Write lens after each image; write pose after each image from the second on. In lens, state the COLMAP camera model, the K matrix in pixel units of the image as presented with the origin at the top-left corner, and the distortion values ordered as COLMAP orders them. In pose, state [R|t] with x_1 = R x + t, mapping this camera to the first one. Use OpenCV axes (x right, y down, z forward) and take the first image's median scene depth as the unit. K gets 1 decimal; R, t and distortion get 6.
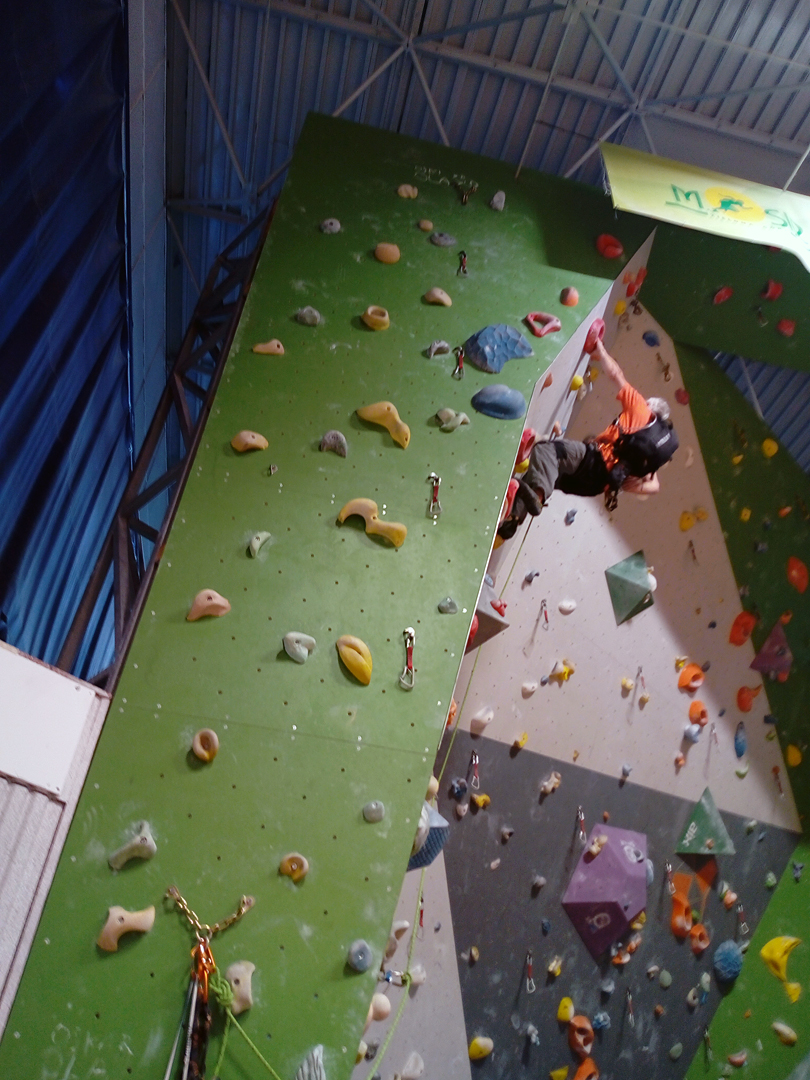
lens RADIAL K [[847.7, 0, 402.8], [0, 847.7, 543.2], [0, 0, 1]] dist [0.115651, -0.215237]
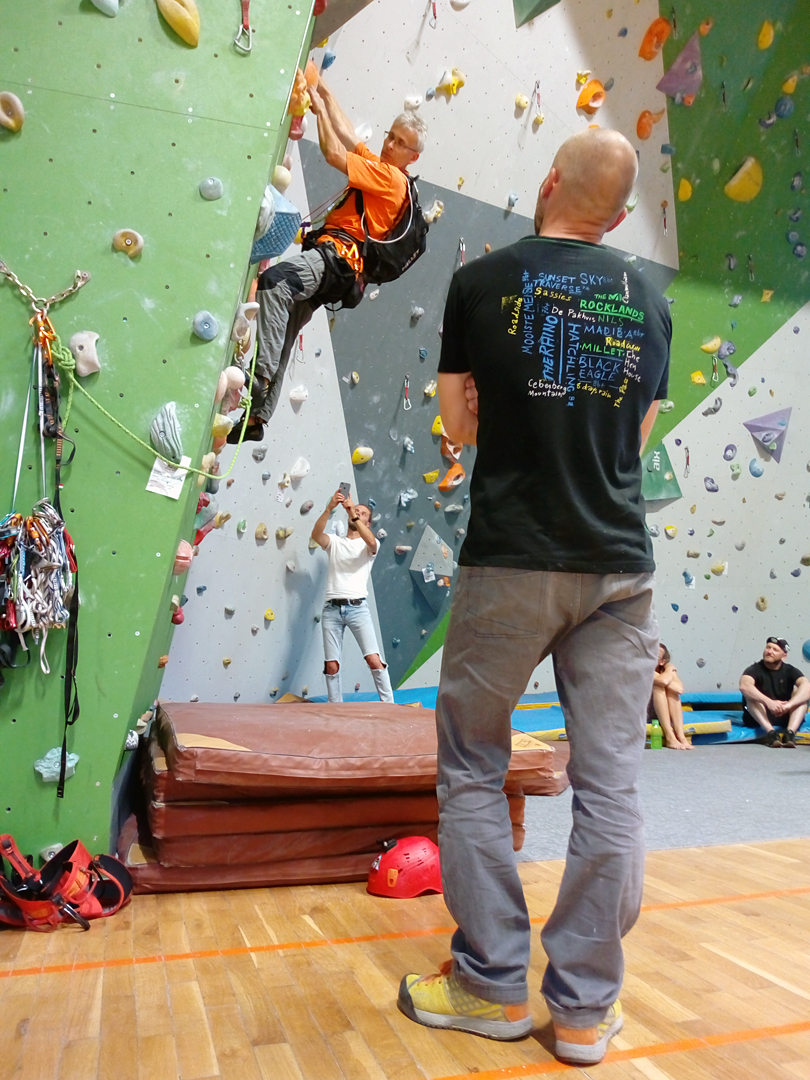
lens RADIAL K [[849.6, 0, 400.8], [0, 849.6, 545.7], [0, 0, 1]] dist [0.091376, -0.182329]
pose [[0.995124, -0.046647, 0.086900, 0.038662], [-0.009402, 0.832206, 0.554387, 0.062254], [-0.098179, -0.552501, 0.827710, -0.005176]]
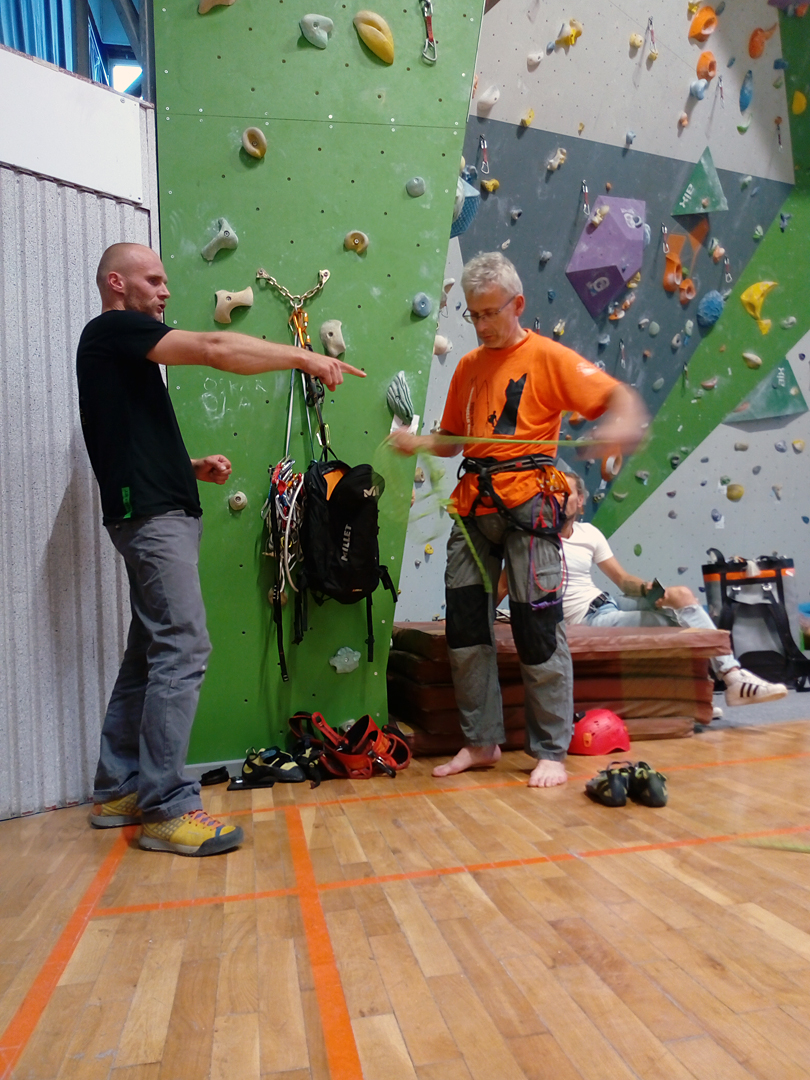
lens RADIAL K [[861.8, 0, 392.4], [0, 861.8, 547.4], [0, 0, 1]] dist [-0.000894, -0.017033]
pose [[0.992419, -0.117758, -0.035167, -0.042899], [0.114894, 0.787428, 0.605605, 0.000836], [-0.043623, -0.605054, 0.794988, -0.090702]]
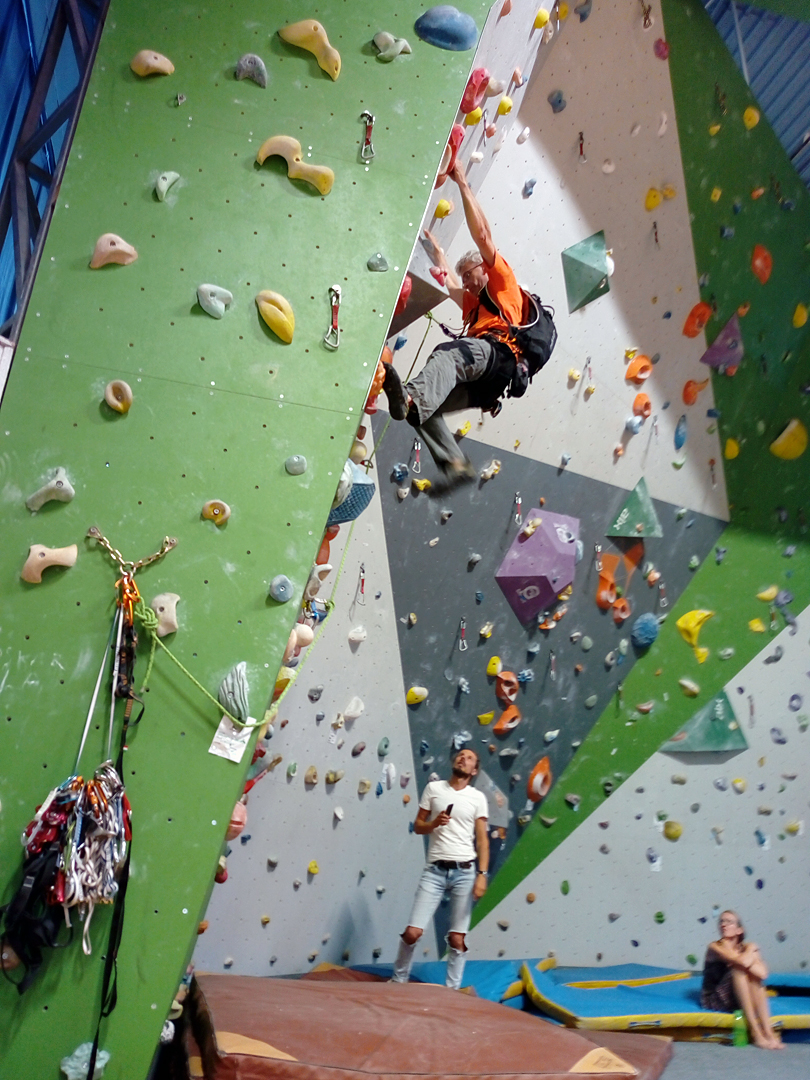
lens RADIAL K [[847.7, 0, 402.8], [0, 847.7, 543.2], [0, 0, 1]] dist [0.115651, -0.215237]
pose [[0.999183, 0.000279, 0.040423, 0.027707], [-0.013206, 0.947365, 0.319884, 0.041910], [-0.038206, -0.320157, 0.946594, 0.007975]]
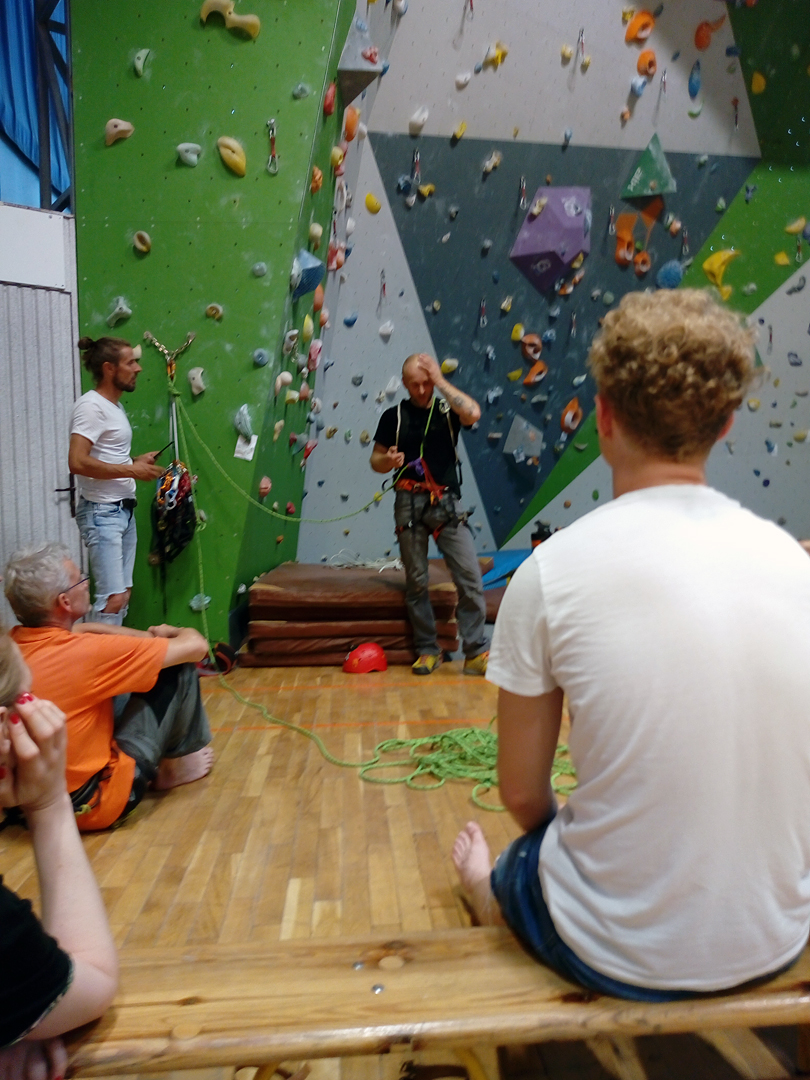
lens RADIAL K [[872.5, 0, 407.9], [0, 872.5, 559.0], [0, 0, 1]] dist [0.037336, -0.094438]
pose [[0.984172, -0.061274, -0.166284, 0.247608], [0.160514, 0.705871, 0.689914, -0.197027], [0.075101, -0.705685, 0.704534, -0.250654]]
